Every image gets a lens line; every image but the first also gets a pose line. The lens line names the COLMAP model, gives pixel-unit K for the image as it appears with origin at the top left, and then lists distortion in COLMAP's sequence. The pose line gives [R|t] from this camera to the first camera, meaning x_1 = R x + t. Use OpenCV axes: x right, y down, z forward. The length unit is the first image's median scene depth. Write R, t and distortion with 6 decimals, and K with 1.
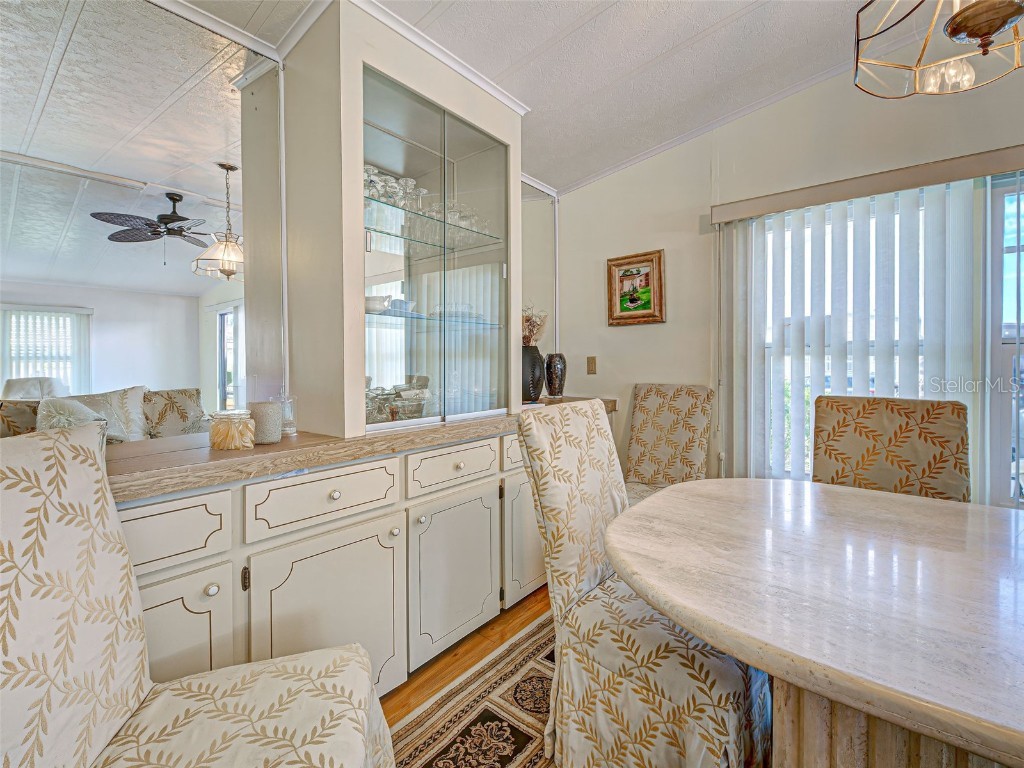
lens RADIAL K [[462.1, 0, 504.4], [0, 462.1, 357.2], [0, 0, 1]] dist [0.012461, -0.004526]
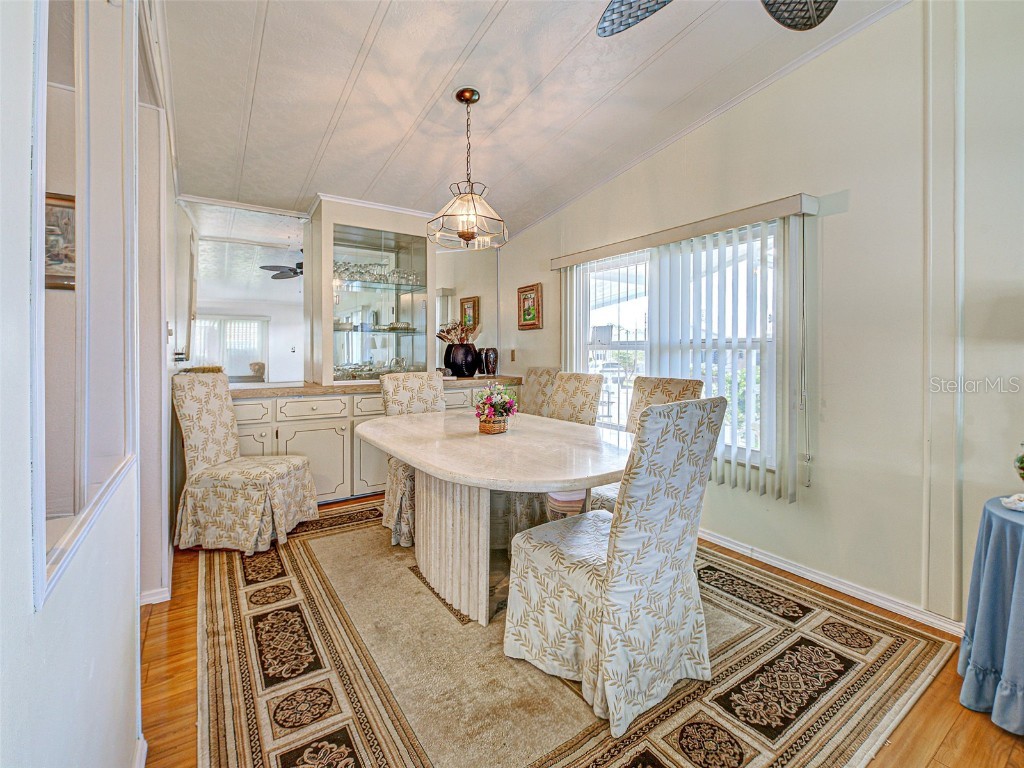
lens RADIAL K [[462.1, 0, 504.9], [0, 462.1, 345.8], [0, 0, 1]] dist [0.012461, -0.004526]
pose [[0.956385, 0.003179, -0.292092, 0.979261], [-0.004596, 0.999981, -0.004164, -0.013530], [0.292073, 0.005325, 0.956381, -0.771543]]
